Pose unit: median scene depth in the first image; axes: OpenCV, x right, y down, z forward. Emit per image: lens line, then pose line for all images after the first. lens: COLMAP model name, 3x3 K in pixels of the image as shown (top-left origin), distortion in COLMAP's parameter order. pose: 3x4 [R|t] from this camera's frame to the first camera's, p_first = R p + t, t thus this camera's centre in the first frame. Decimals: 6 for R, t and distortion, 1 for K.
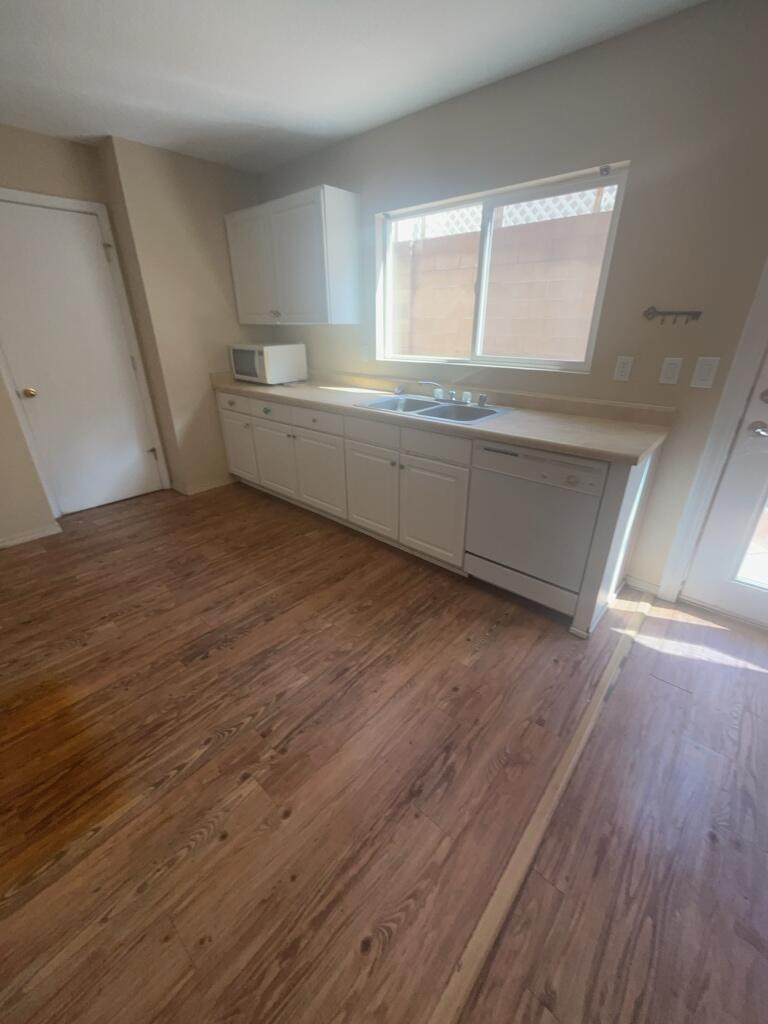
lens RADIAL K [[411.9, 0, 384.0], [0, 411.9, 512.0], [0, 0, 1]] dist [-0.000947, 0.000065]
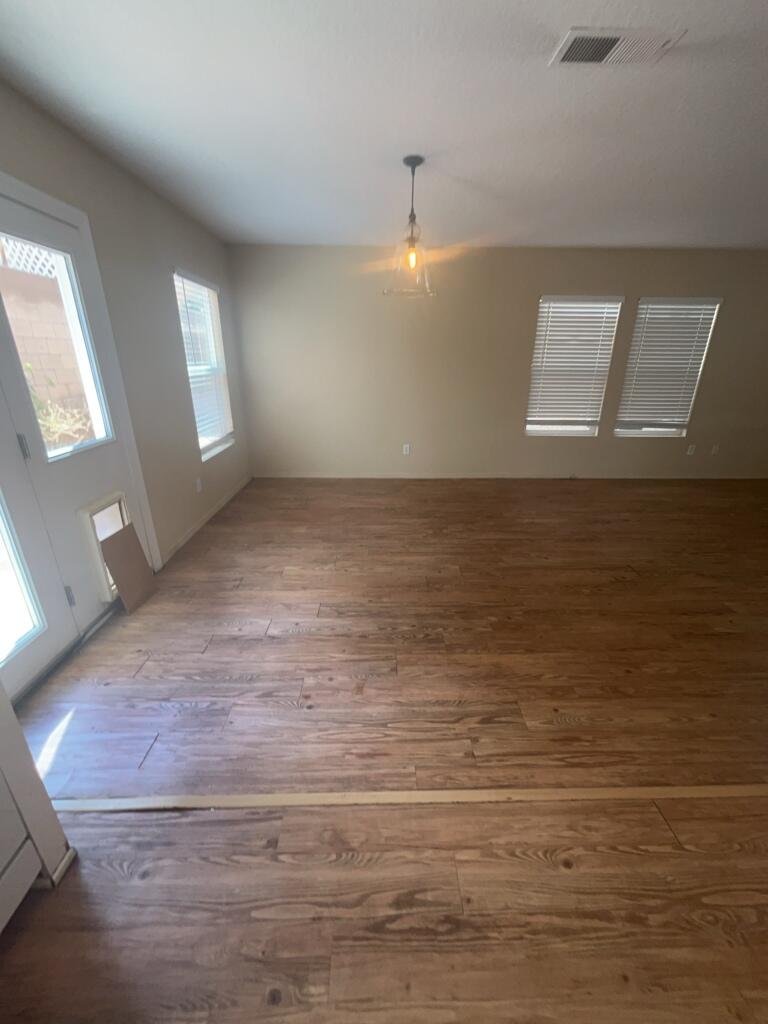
lens RADIAL K [[411.9, 0, 384.0], [0, 411.9, 512.0], [0, 0, 1]] dist [-0.000947, 0.000065]
pose [[-0.676127, -0.261969, 0.688640, -0.139438], [0.303611, 0.752547, 0.584374, -0.349261], [-0.671322, 0.604190, -0.429280, 0.724133]]
